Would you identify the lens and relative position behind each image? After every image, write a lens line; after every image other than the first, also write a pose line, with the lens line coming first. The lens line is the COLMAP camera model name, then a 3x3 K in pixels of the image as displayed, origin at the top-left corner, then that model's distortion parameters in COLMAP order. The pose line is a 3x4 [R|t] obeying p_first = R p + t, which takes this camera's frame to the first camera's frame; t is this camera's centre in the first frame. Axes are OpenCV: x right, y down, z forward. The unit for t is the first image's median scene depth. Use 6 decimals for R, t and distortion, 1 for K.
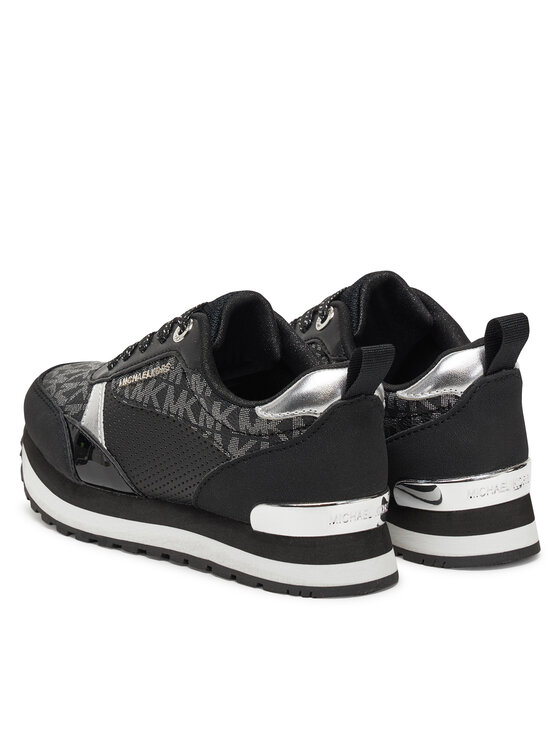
lens RADIAL K [[2054.6, 0, 280.0], [0, 2054.6, 373.0], [0, 0, 1]] dist [-1.834794, -52.023651]
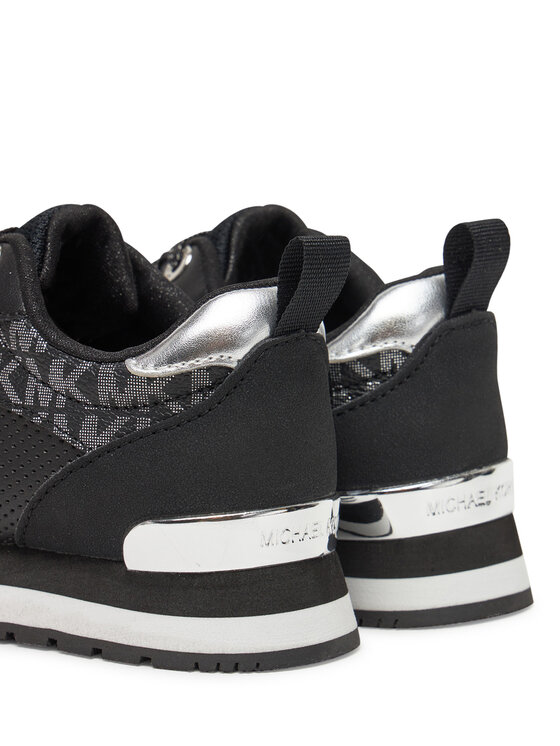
lens RADIAL K [[1789.9, 0, 280.0], [0, 1789.9, 373.0], [0, 0, 1]] dist [-0.008579, -16.800513]
pose [[0.981104, -0.052434, 0.186242, -0.063806], [0.066174, 0.995465, -0.068340, 0.057813], [-0.181814, 0.079373, 0.980124, 0.463908]]
